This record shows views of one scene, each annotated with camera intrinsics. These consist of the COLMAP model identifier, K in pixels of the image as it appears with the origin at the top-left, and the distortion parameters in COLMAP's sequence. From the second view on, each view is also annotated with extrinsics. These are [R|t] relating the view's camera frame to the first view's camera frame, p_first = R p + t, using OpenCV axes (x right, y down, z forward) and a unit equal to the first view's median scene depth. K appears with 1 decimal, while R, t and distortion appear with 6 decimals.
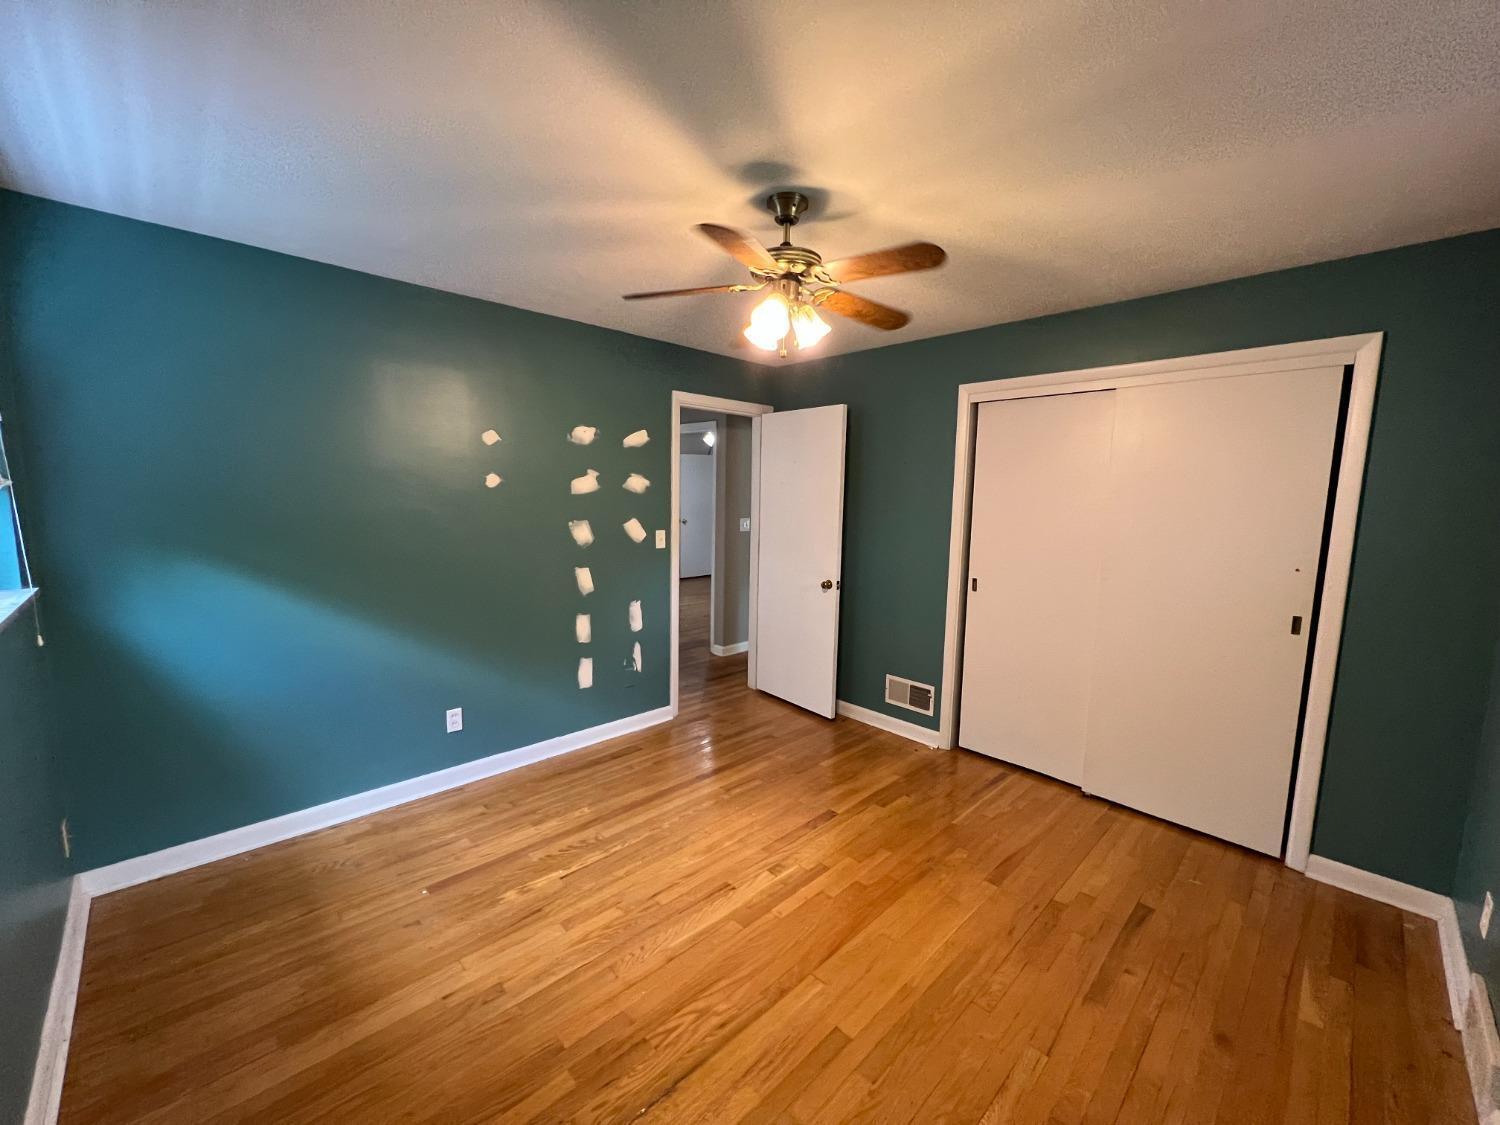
lens RADIAL K [[597.2, 0, 750.0], [0, 597.2, 562.5], [0, 0, 1]] dist [0.000213, 0.000080]
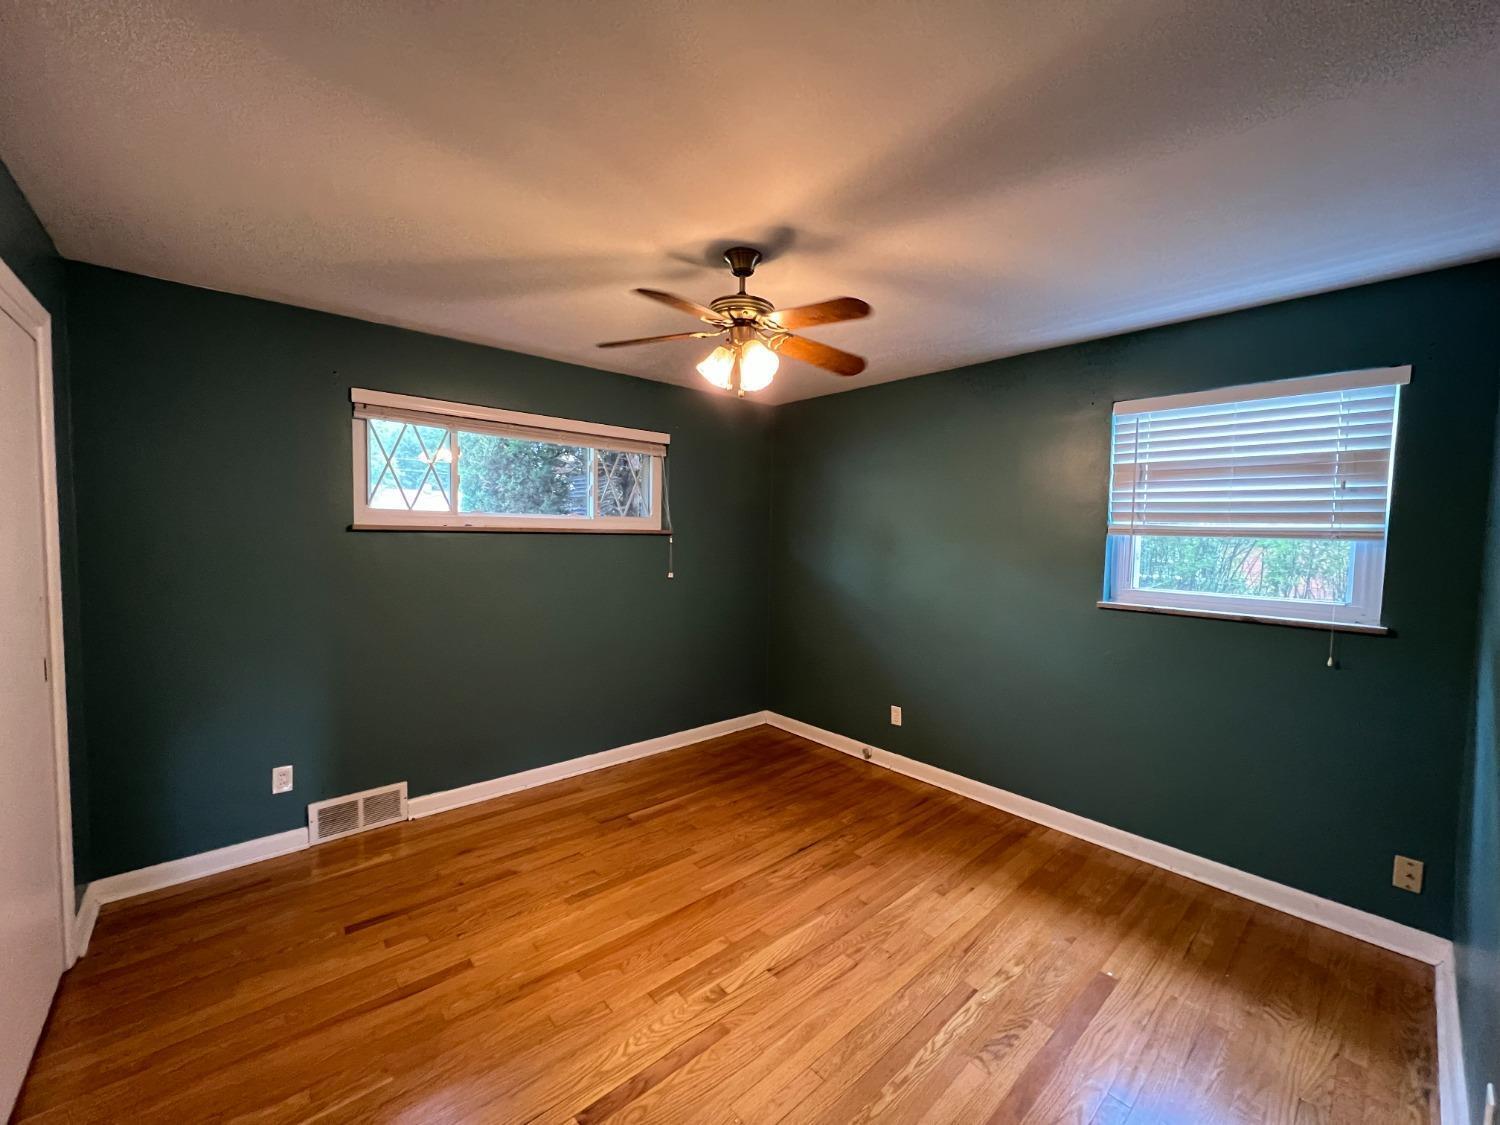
lens RADIAL K [[597.2, 0, 750.0], [0, 597.2, 562.5], [0, 0, 1]] dist [0.000213, 0.000080]
pose [[-0.998211, -0.037975, 0.046186, -0.017439], [-0.029152, 0.983493, 0.178581, -0.218404], [-0.052206, 0.176915, -0.982841, 1.873059]]
